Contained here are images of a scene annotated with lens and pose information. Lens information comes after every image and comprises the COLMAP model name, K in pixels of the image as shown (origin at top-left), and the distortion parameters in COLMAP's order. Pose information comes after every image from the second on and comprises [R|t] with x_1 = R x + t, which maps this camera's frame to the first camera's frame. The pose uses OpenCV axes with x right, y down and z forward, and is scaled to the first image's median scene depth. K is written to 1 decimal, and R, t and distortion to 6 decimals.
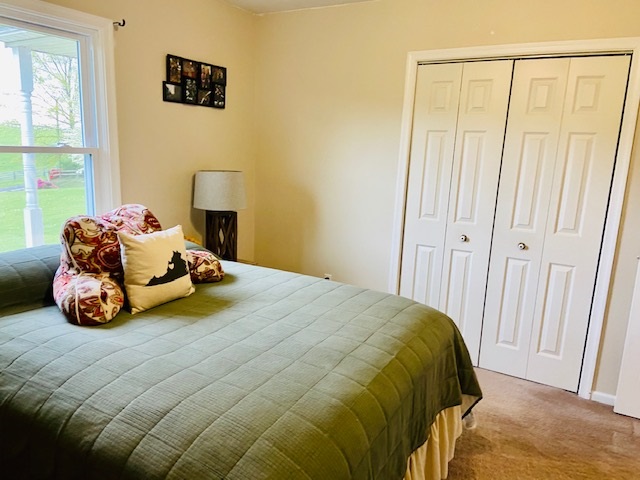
lens RADIAL K [[483.7, 0, 320.0], [0, 483.7, 240.0], [0, 0, 1]] dist [0.109591, -0.137581]
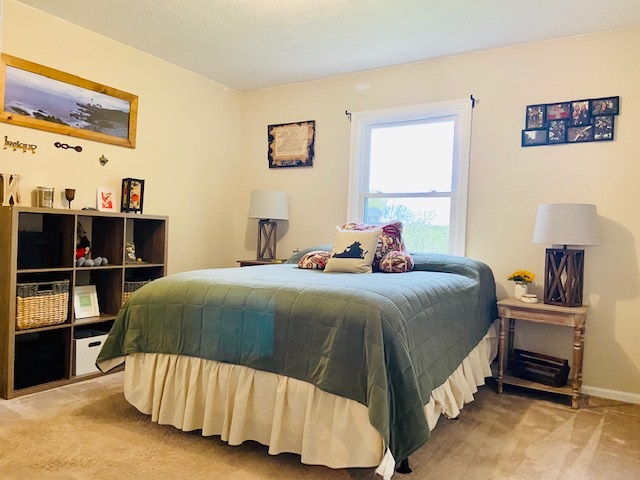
lens RADIAL K [[483.7, 0, 320.0], [0, 483.7, 240.0], [0, 0, 1]] dist [0.109591, -0.137581]
pose [[-0.031367, -0.034616, -0.998908, 0.773543], [-0.228357, 0.973215, -0.026555, 0.054379], [0.973072, 0.227274, -0.038432, 0.620077]]
